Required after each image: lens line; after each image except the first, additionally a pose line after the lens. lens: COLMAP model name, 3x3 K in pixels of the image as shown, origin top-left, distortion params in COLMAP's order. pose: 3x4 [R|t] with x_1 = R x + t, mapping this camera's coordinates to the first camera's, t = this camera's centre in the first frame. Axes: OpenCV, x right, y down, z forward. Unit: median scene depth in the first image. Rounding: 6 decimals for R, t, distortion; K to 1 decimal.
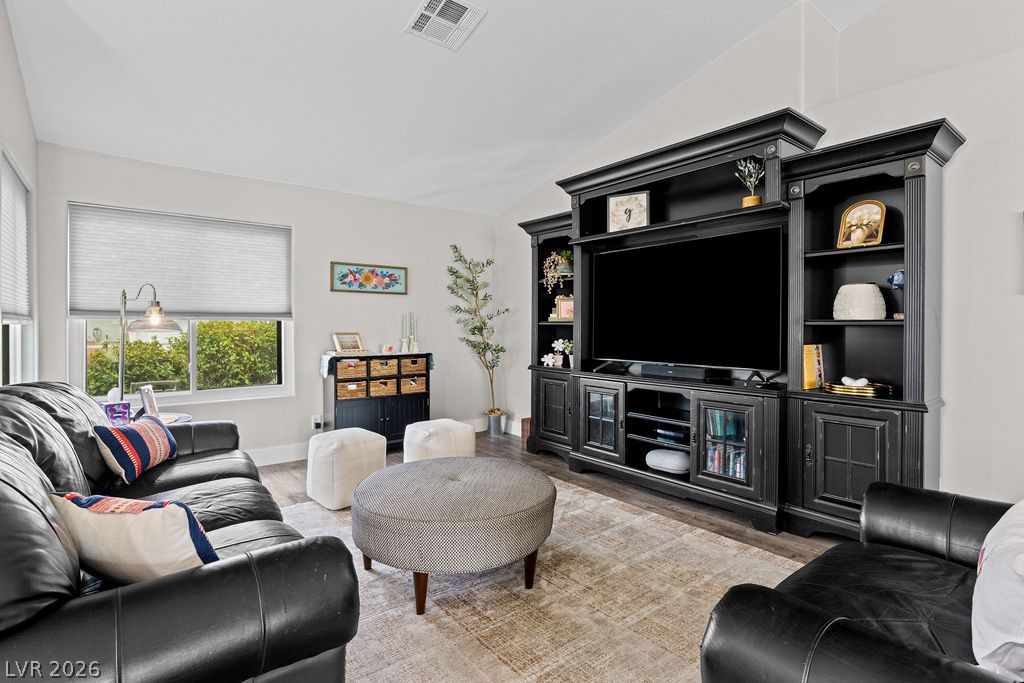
lens RADIAL K [[514.8, 0, 512.4], [0, 514.8, 328.2], [0, 0, 1]] dist [-0.001632, -0.000473]
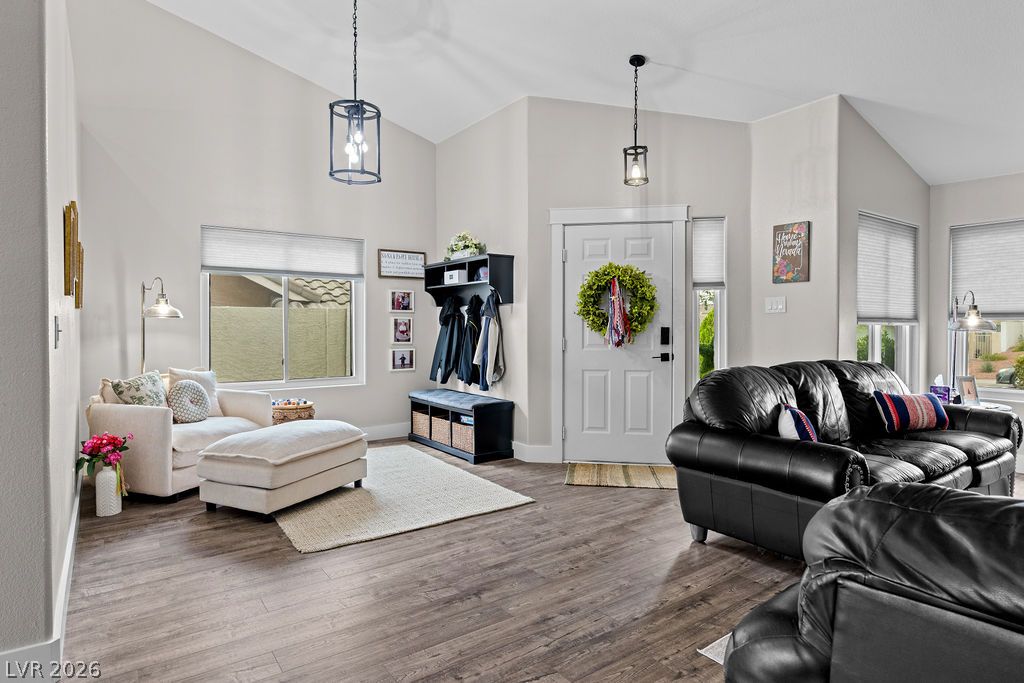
lens RADIAL K [[552.1, 0, 513.8], [0, 552.1, 326.2], [0, 0, 1]] dist [-0.001644, 0.000895]
pose [[-0.032122, -0.000515, -0.999484, 0.612266], [-0.009196, 0.999958, -0.000220, 0.005668], [0.999442, 0.009184, -0.032125, -0.020779]]
